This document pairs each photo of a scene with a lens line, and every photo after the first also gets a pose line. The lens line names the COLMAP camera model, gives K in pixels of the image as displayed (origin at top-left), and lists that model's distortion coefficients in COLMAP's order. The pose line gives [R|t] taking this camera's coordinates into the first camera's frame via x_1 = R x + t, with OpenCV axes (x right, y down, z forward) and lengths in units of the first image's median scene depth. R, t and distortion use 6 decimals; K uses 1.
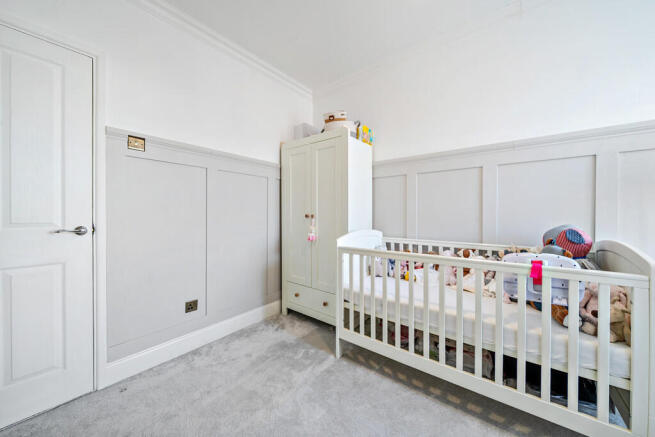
lens RADIAL K [[226.0, 0, 330.5], [0, 226.0, 215.8], [0, 0, 1]] dist [-0.010032, -0.000064]
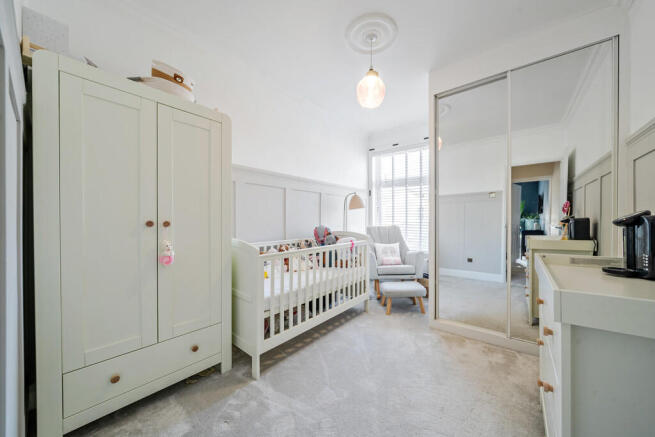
lens RADIAL K [[241.5, 0, 329.9], [0, 241.5, 220.6], [0, 0, 1]] dist [-0.001343, -0.000086]
pose [[0.016007, -0.006129, 0.999853, -0.963950], [-0.001232, 0.999980, 0.006150, -0.015795], [-0.999871, -0.001330, 0.015999, 0.712870]]
